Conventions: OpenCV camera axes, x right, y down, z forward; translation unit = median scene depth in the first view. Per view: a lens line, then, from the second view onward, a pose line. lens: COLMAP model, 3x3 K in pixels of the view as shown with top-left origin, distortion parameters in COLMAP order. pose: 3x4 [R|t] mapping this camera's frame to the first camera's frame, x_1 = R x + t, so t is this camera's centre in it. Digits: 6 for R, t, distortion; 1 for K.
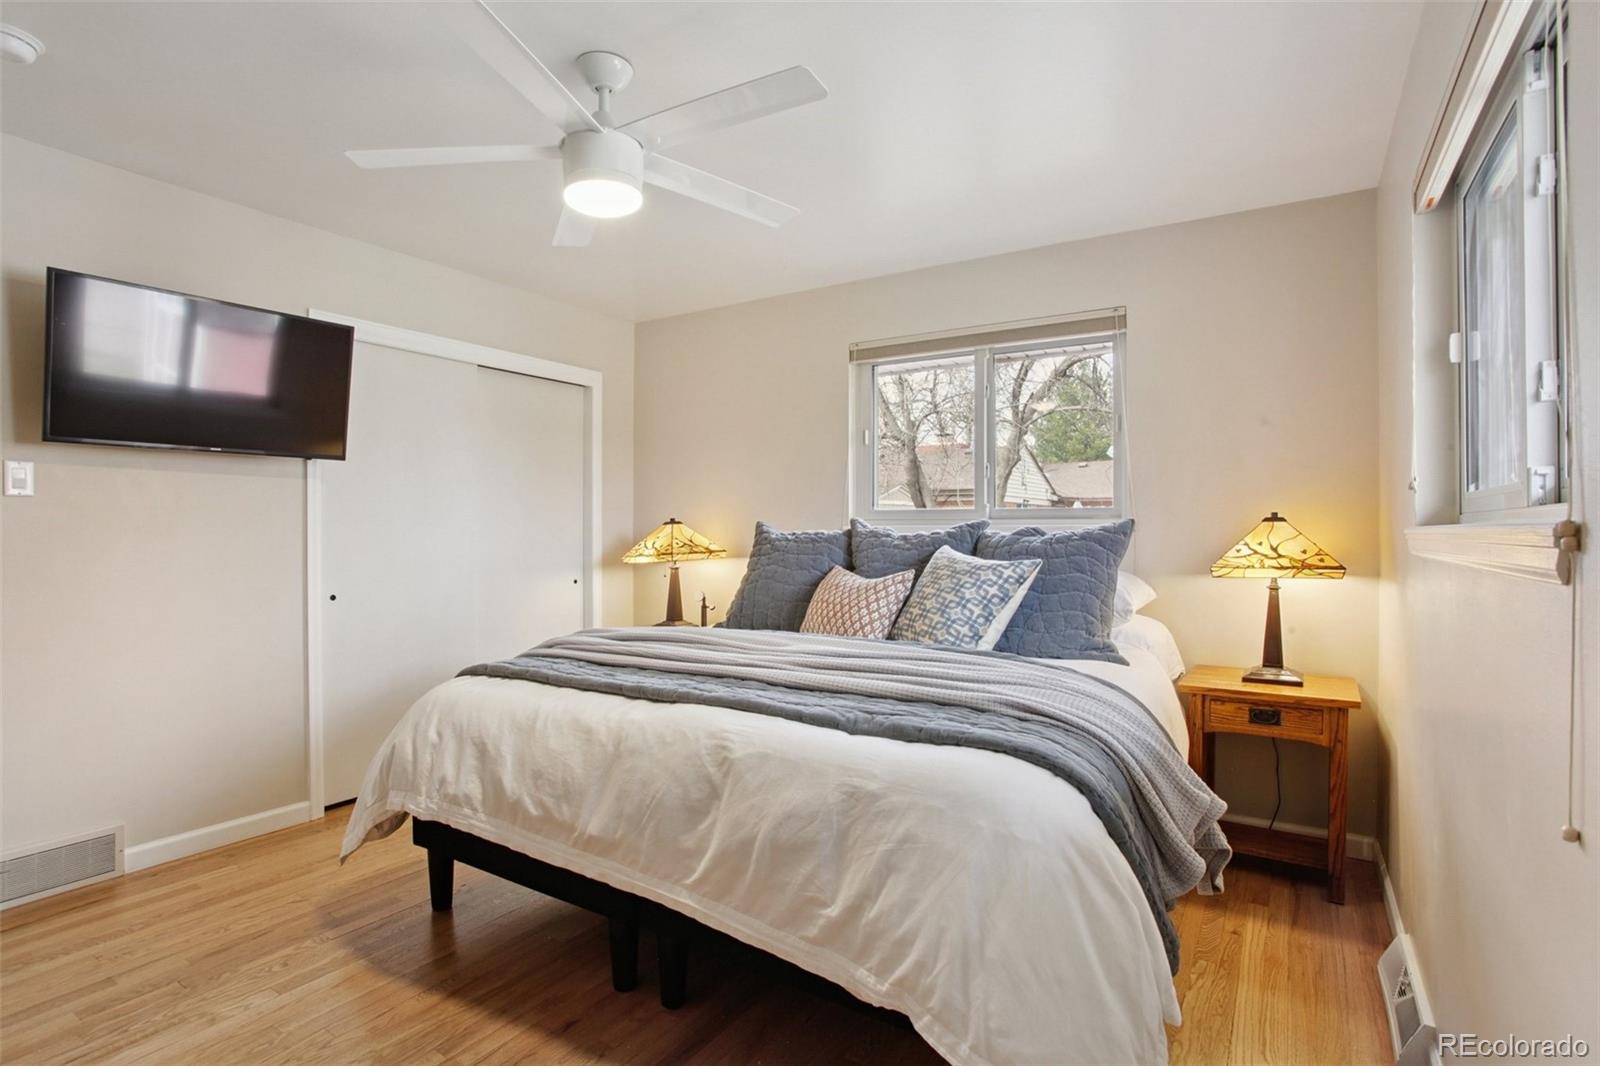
lens RADIAL K [[784.2, 0, 792.4], [0, 784.2, 528.6], [0, 0, 1]] dist [-0.082137, 0.037286]
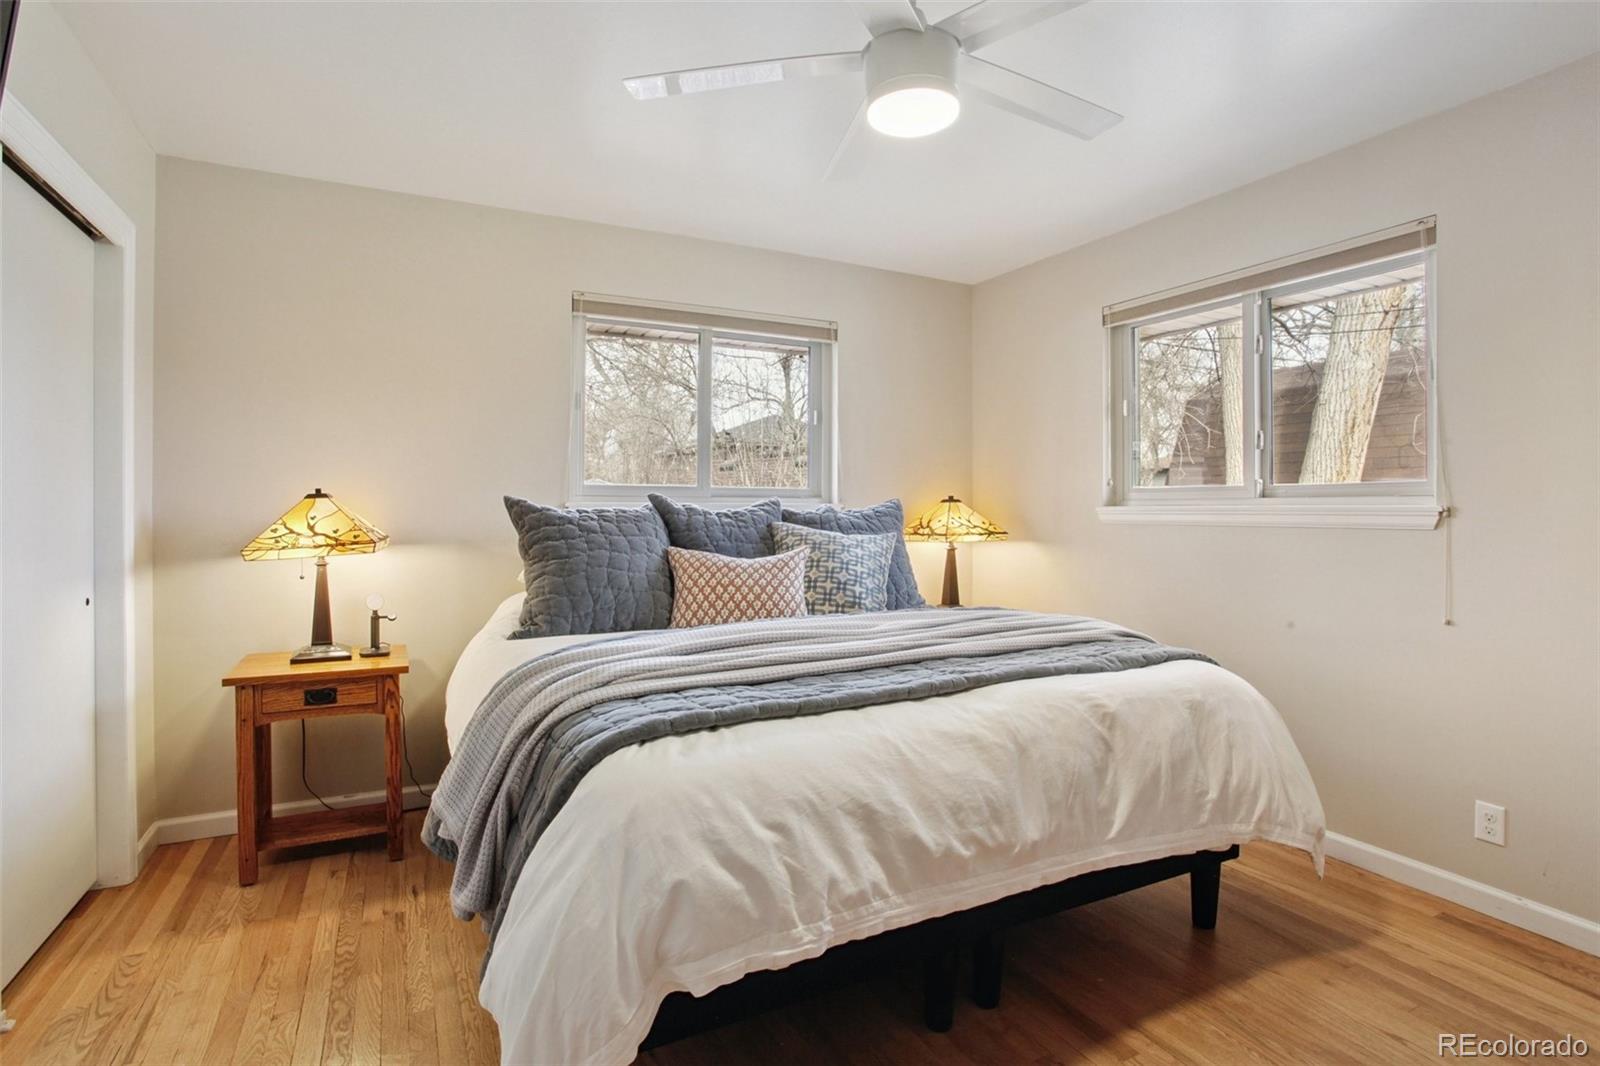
lens RADIAL K [[782.3, 0, 794.8], [0, 782.3, 514.0], [0, 0, 1]] dist [-0.053278, 0.018816]
pose [[0.505419, -0.005922, 0.862854, -1.076051], [-0.002896, 0.999959, 0.008559, 0.000964], [-0.862869, -0.006825, 0.505381, 0.705394]]
